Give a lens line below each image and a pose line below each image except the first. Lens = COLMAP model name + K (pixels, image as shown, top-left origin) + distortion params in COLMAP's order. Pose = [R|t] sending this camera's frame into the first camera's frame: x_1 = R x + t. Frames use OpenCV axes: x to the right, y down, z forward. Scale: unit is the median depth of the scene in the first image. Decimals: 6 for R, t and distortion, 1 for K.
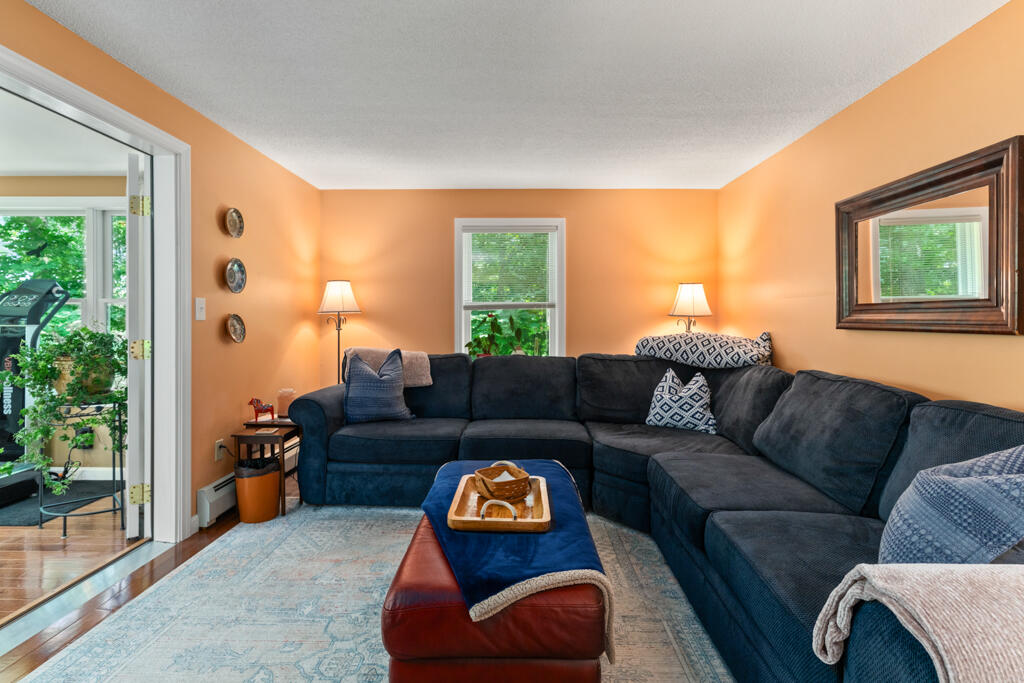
lens RADIAL K [[497.8, 0, 514.6], [0, 497.8, 327.0], [0, 0, 1]] dist [0.001142, 0.001063]
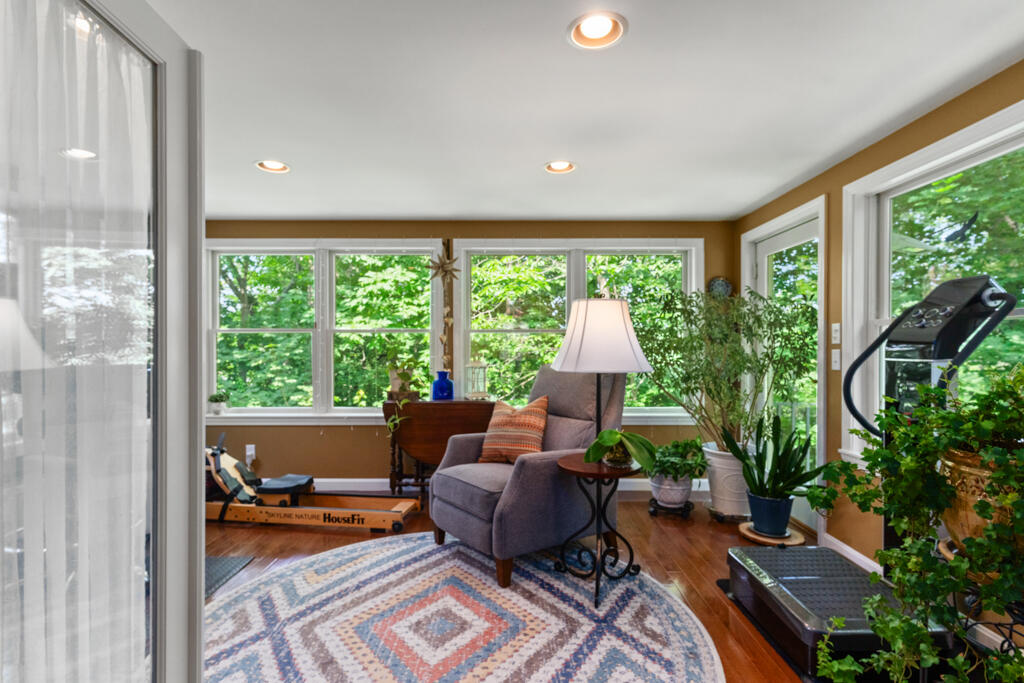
lens RADIAL K [[502.7, 0, 511.3], [0, 502.7, 347.2], [0, 0, 1]] dist [0.000889, 0.000468]
pose [[0.020938, -0.003992, -0.999773, -0.429913], [-0.012619, 0.999911, -0.004257, -0.009276], [0.999701, 0.012705, 0.020886, 0.523298]]
